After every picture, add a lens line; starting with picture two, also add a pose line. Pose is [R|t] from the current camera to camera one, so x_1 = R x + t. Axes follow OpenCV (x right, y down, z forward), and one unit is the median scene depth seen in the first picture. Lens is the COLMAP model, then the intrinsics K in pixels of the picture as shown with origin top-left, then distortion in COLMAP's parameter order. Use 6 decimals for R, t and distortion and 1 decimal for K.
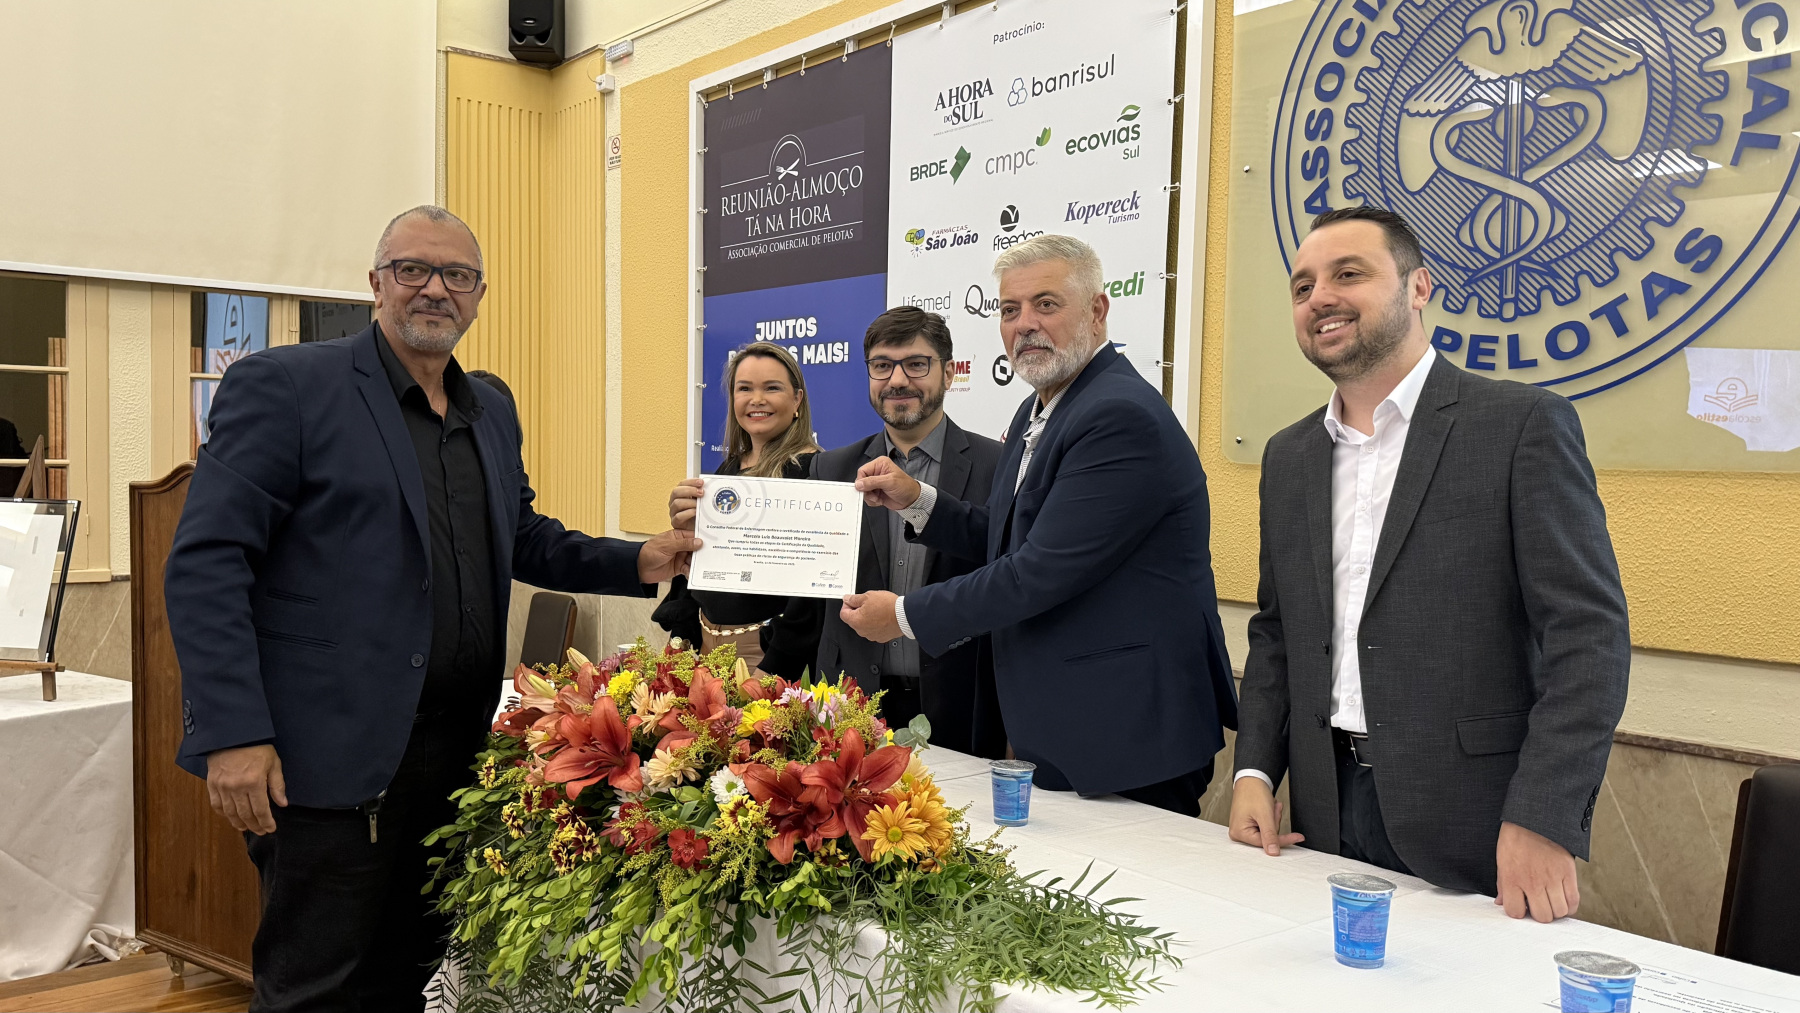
lens RADIAL K [[1378.9, 0, 890.2], [0, 1378.9, 514.1], [0, 0, 1]] dist [0.157396, -0.321462]
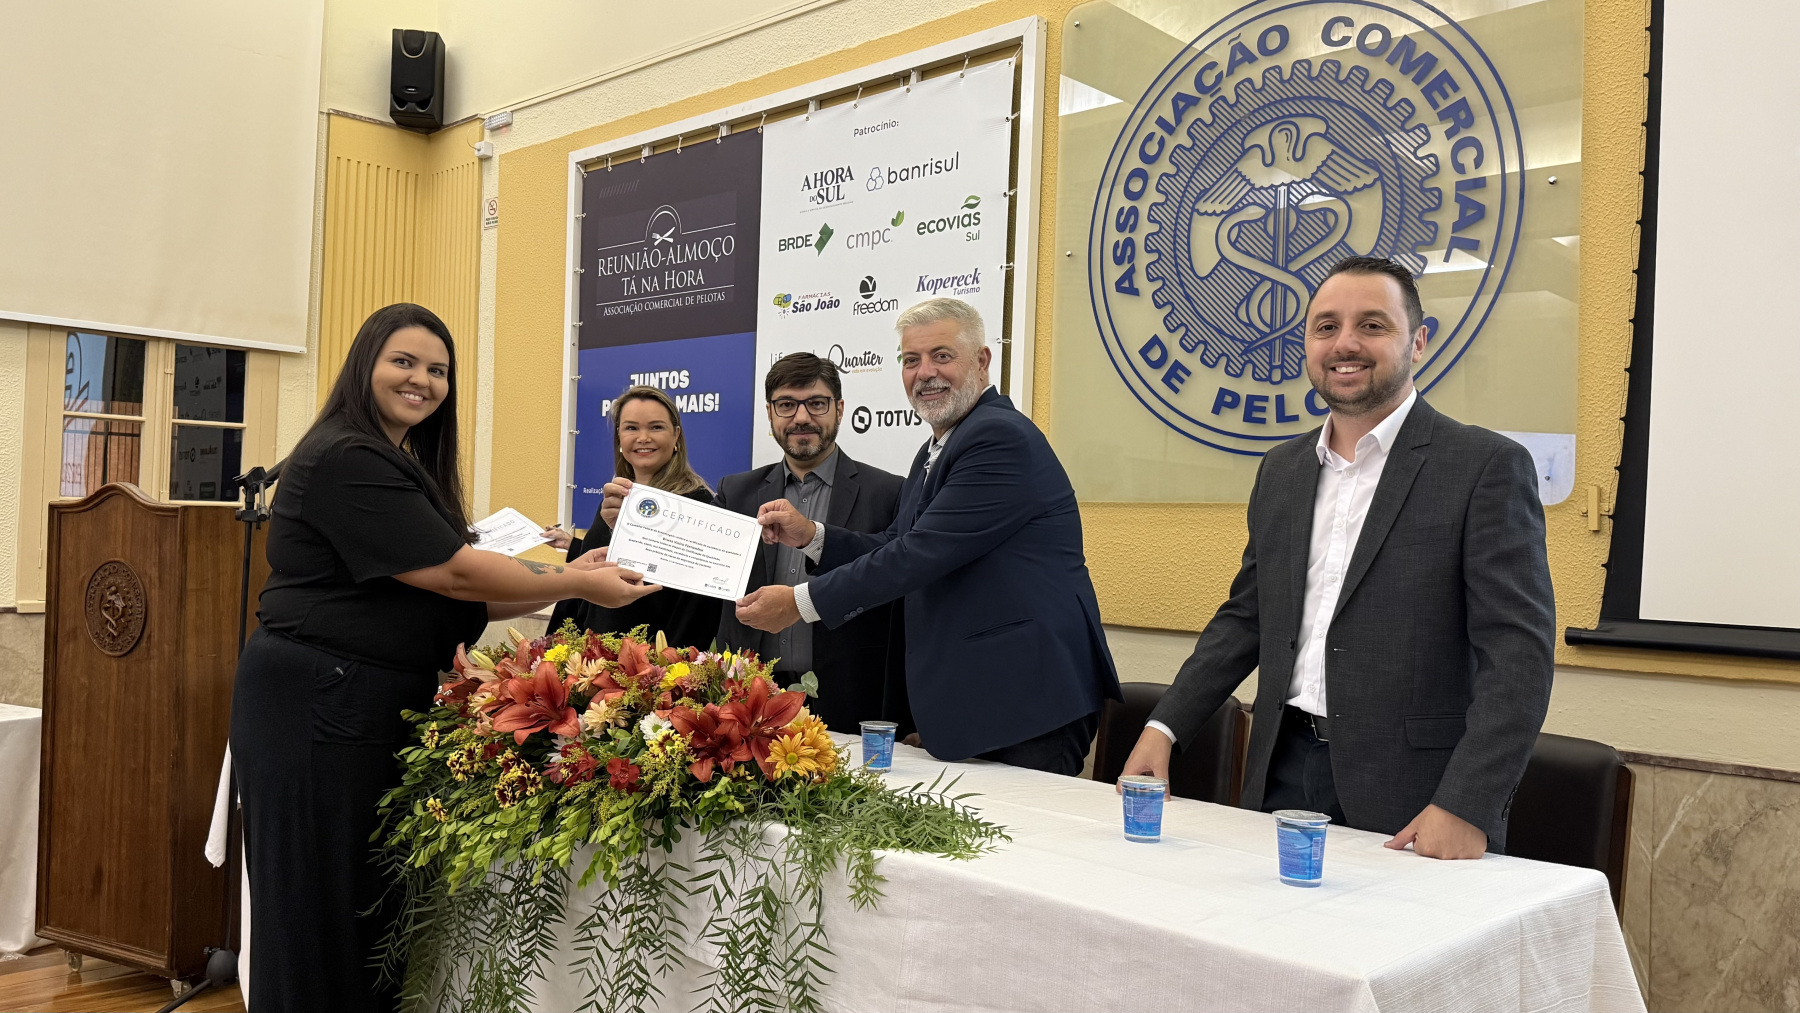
lens RADIAL K [[1373.8, 0, 892.9], [0, 1373.8, 509.0], [0, 0, 1]] dist [0.185643, -0.413132]
pose [[0.992933, 0.015538, 0.117651, -0.031763], [-0.009227, 0.998498, -0.054000, 0.039079], [-0.118313, 0.052533, 0.991586, -0.153177]]
